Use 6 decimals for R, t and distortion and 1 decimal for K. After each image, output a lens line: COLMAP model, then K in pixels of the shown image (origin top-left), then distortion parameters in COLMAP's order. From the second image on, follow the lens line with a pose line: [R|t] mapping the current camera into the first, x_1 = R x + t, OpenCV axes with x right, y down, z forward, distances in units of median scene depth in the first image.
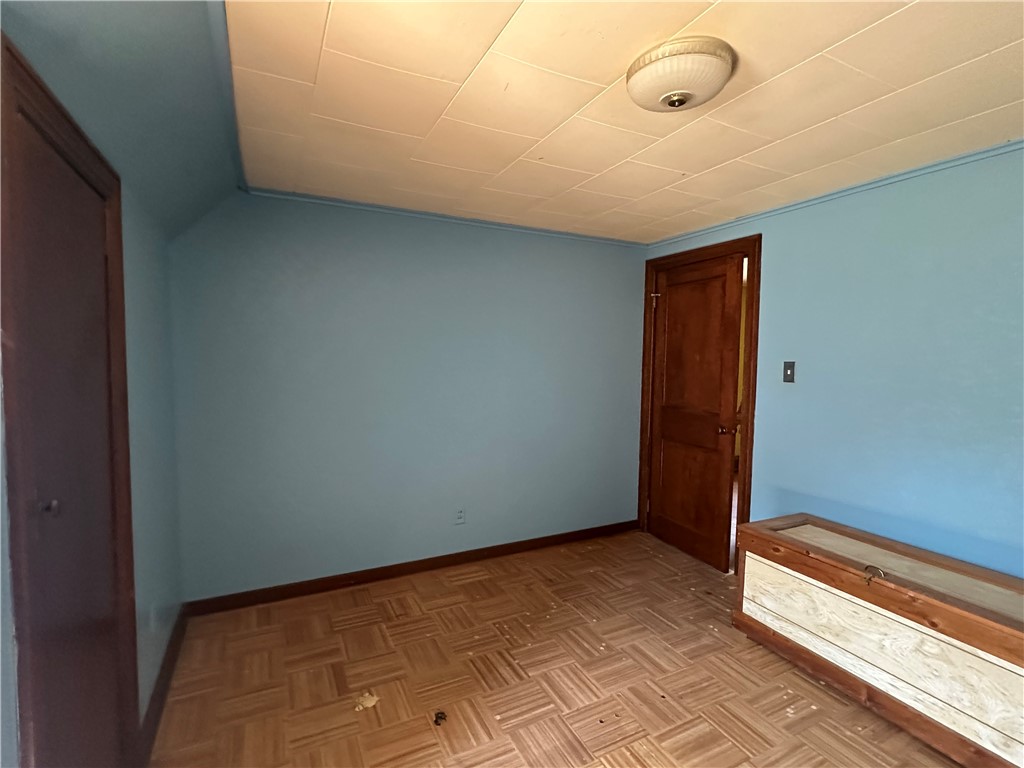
lens RADIAL K [[495.8, 0, 516.8], [0, 495.8, 386.6], [0, 0, 1]] dist [0.005820, -0.000793]
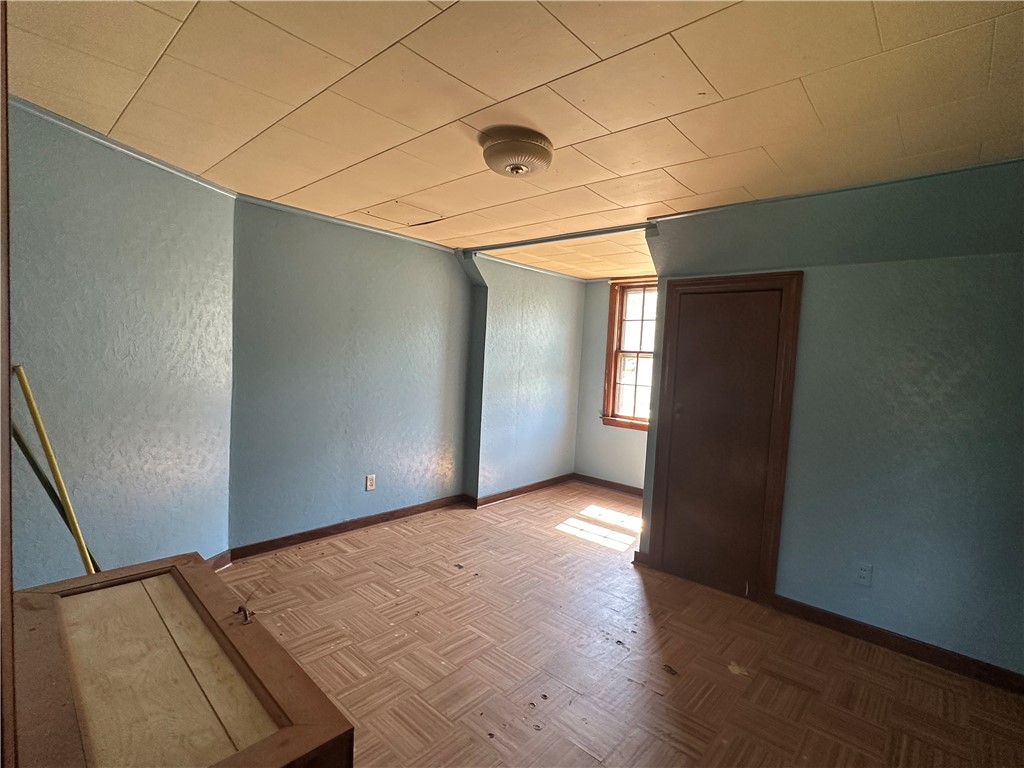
lens RADIAL K [[495.8, 0, 510.0], [0, 495.8, 384.0], [0, 0, 1]] dist [0.005820, -0.000793]
pose [[-0.932005, -0.040192, -0.360209, 0.638969], [-0.084320, 0.990608, 0.107638, -0.094694], [0.352500, 0.130692, -0.926641, 1.843069]]
